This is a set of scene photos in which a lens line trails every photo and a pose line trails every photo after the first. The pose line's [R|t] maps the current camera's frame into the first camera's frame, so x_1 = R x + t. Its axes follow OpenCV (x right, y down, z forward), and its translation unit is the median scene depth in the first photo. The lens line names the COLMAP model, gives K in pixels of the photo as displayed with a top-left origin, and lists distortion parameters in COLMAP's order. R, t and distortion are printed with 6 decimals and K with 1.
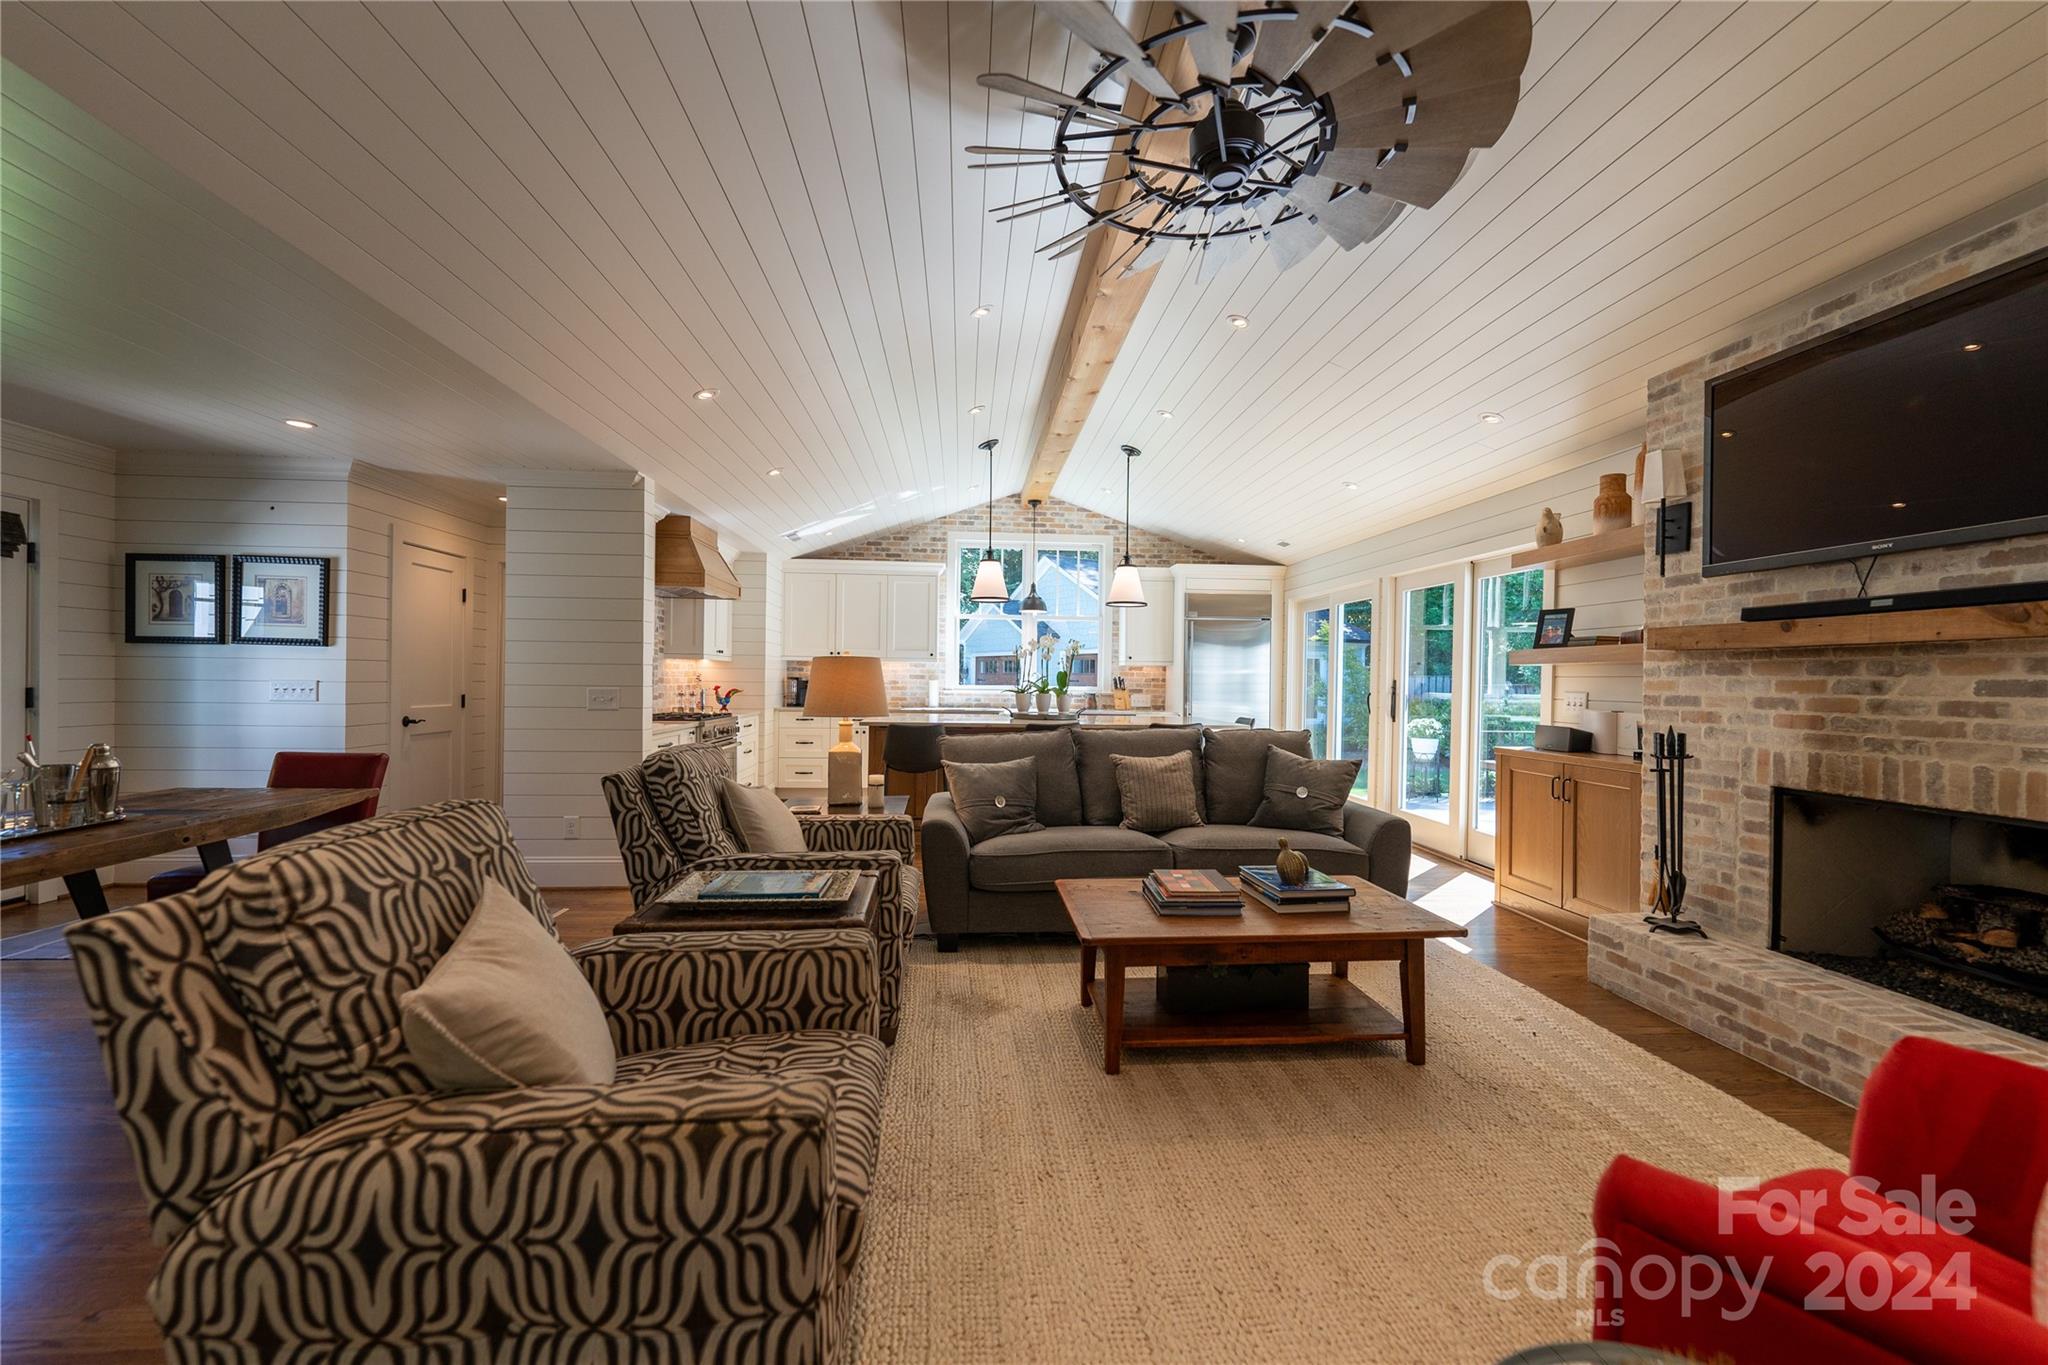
lens RADIAL K [[833.3, 0, 1024.0], [0, 833.3, 682.5], [0, 0, 1]] dist [-0.002013, 0.000243]
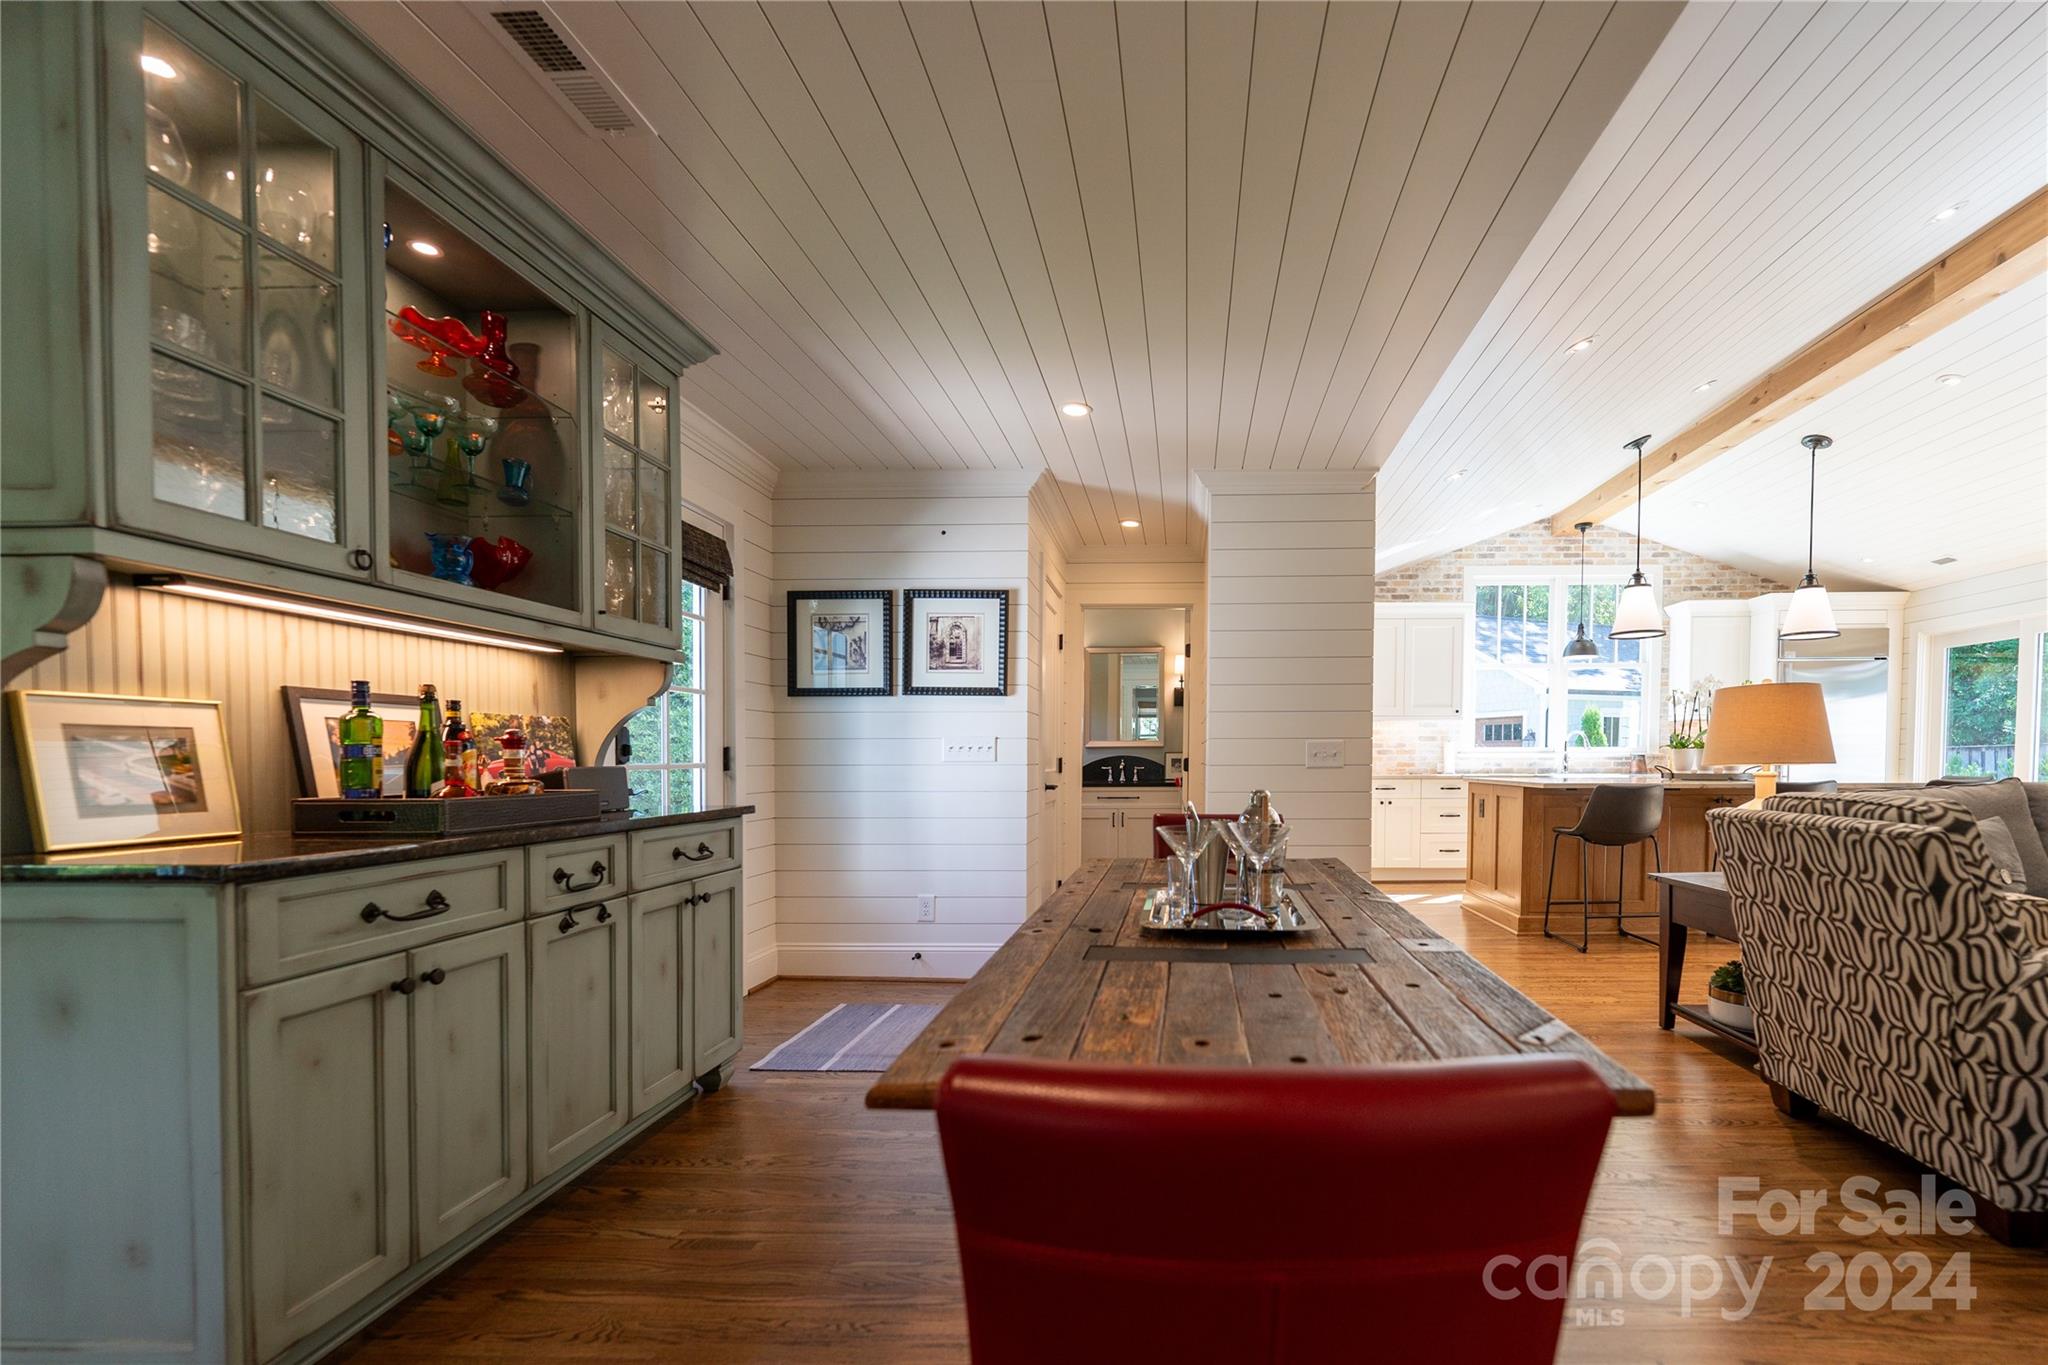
lens RADIAL K [[884.7, 0, 1159.0], [0, 884.7, 777.9], [0, 0, 1]] dist [-0.002113, -0.000063]
pose [[0.994549, -0.013911, -0.103341, -0.877745], [0.015779, 0.999726, 0.017282, 0.038906], [0.103073, -0.018819, 0.994496, 0.187808]]
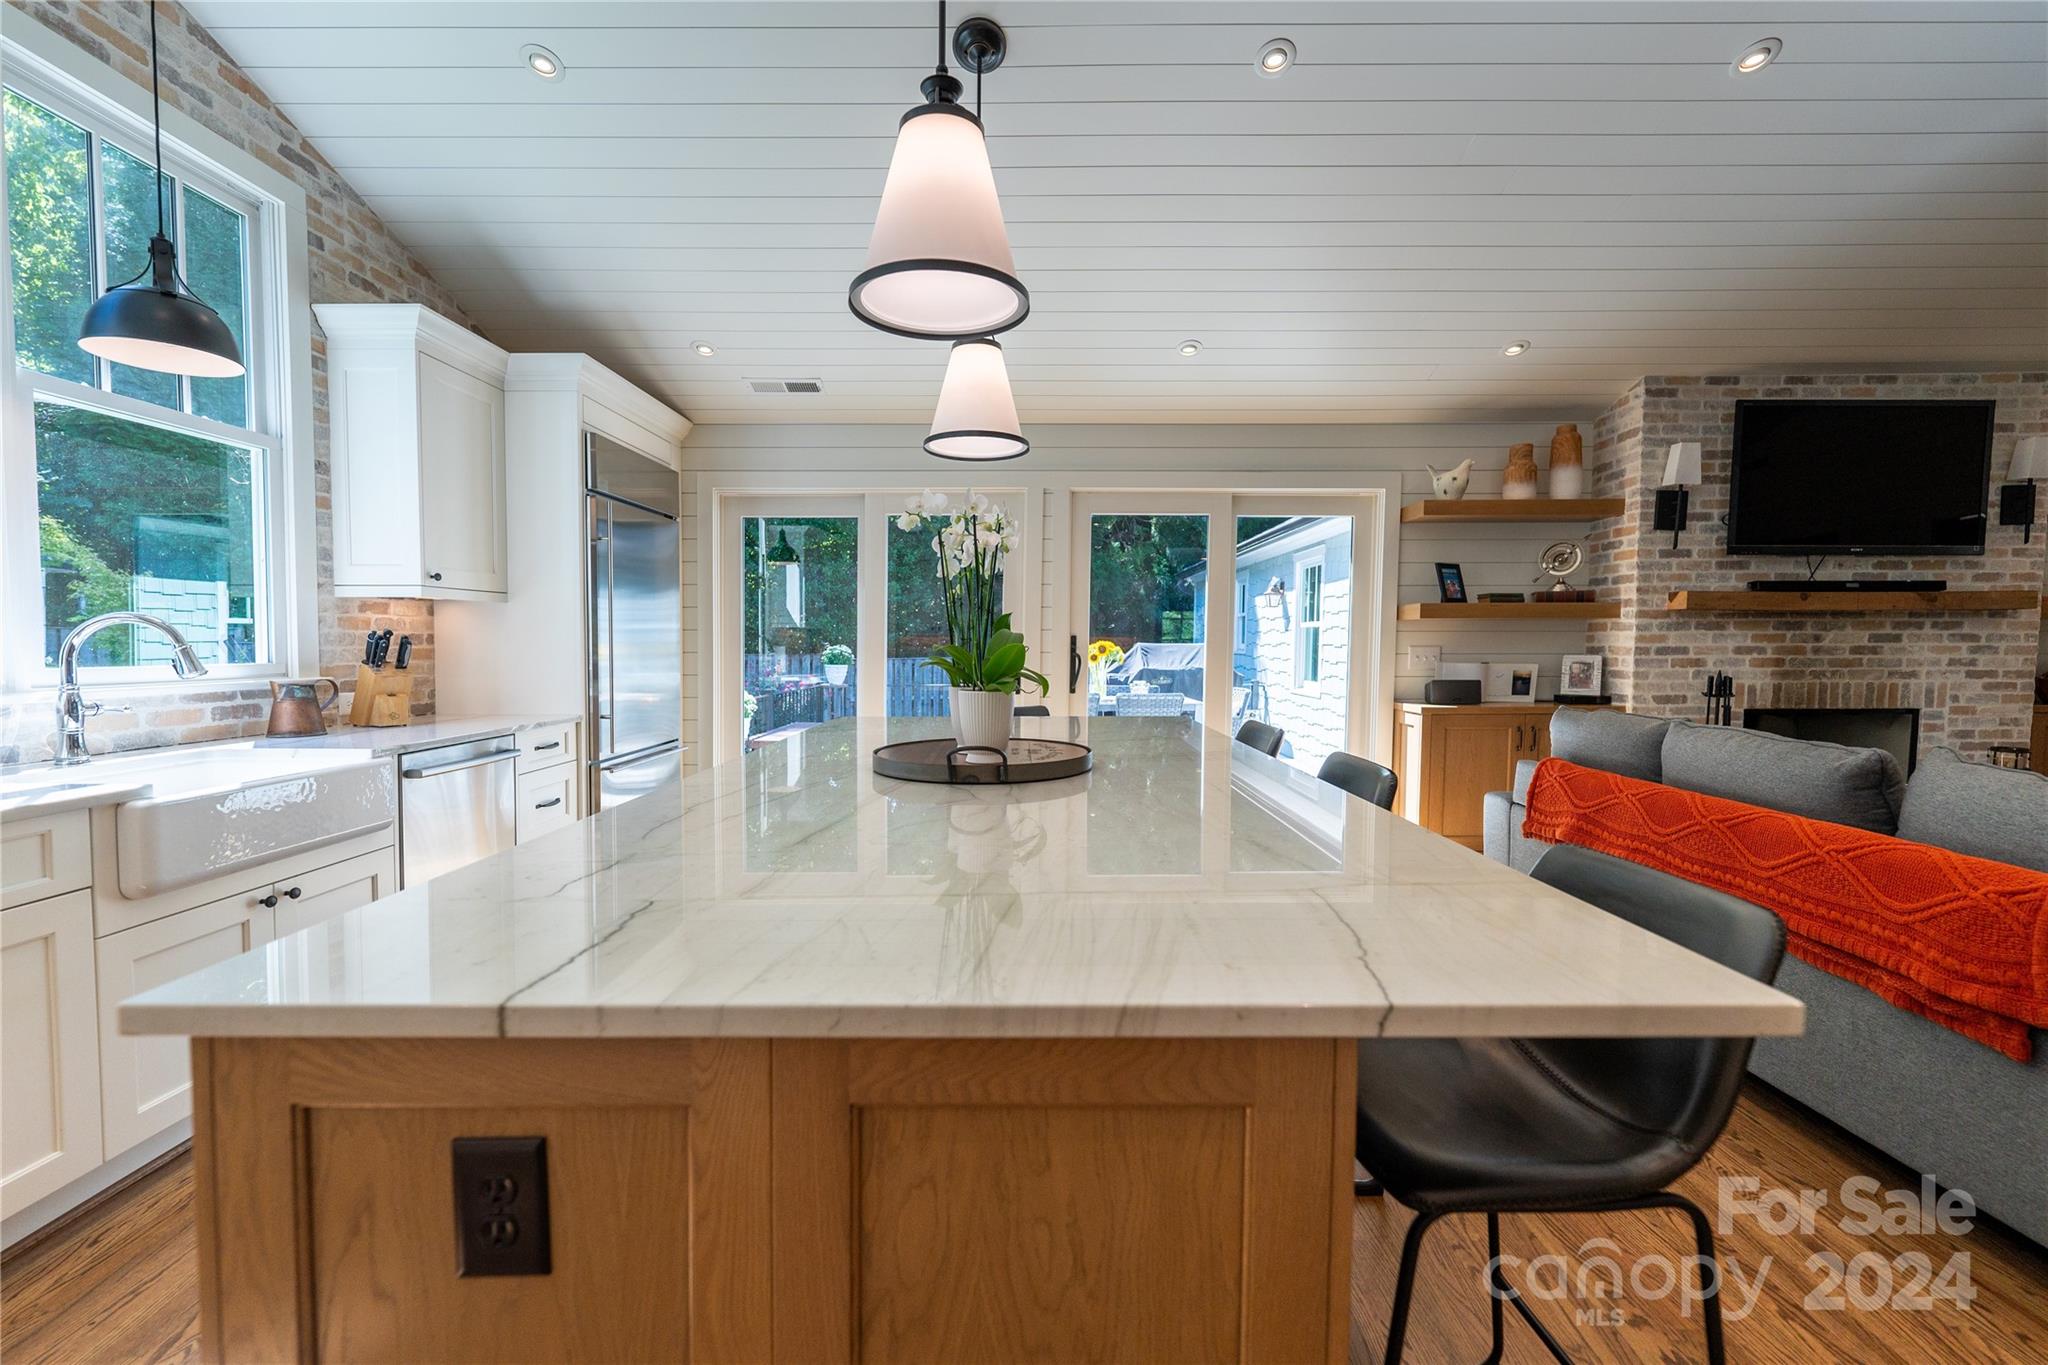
lens RADIAL K [[851.2, 0, 1020.5], [0, 851.2, 692.1], [0, 0, 1]] dist [-0.000557, 0.000085]
pose [[0.078148, -0.071437, 0.994379, -0.606097], [0.006061, 0.997445, 0.071181, -0.013786], [-0.996923, 0.000464, 0.078382, 2.019797]]
